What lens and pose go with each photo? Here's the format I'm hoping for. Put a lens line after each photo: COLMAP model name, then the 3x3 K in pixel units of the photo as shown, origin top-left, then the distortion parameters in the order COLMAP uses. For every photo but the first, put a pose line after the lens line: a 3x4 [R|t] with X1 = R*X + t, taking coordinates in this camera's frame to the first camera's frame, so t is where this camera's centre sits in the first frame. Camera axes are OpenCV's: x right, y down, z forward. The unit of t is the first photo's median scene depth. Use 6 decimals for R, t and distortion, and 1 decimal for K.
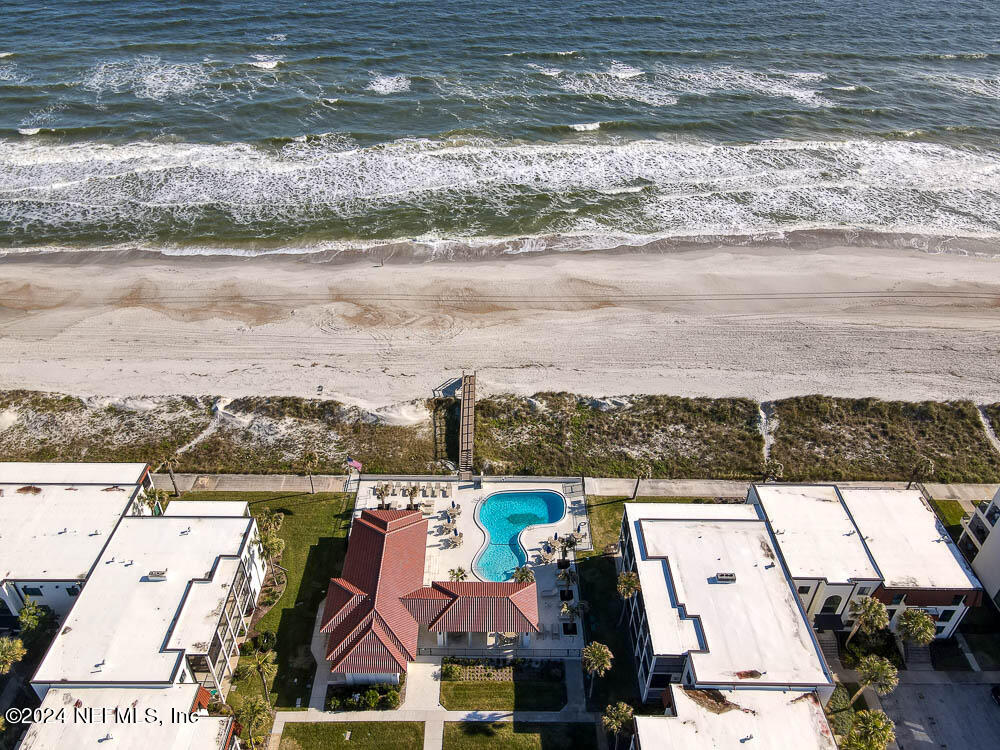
lens RADIAL K [[747.3, 0, 491.7], [0, 747.3, 374.7], [0, 0, 1]] dist [0.009896, 0.005572]
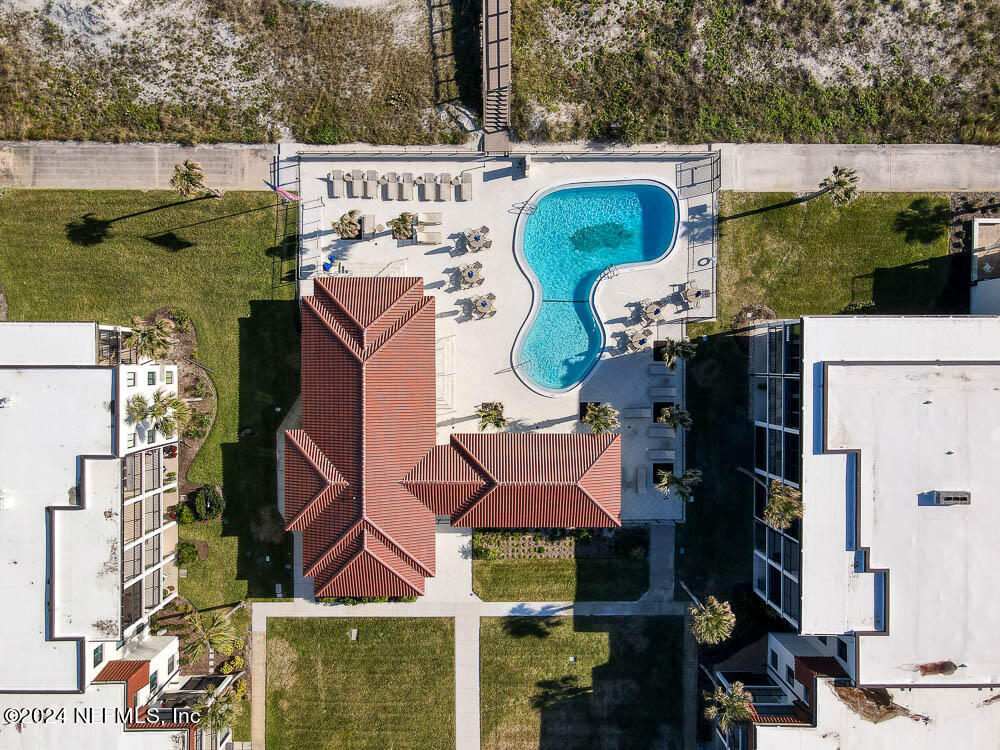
lens RADIAL K [[747.3, 0, 491.7], [0, 747.3, 374.7], [0, 0, 1]] dist [0.009896, 0.005572]
pose [[0.999994, -0.000589, -0.003279, -0.041377], [0.003019, 0.576305, 0.817229, -0.233140], [0.001408, -0.817235, 0.576303, 0.638177]]
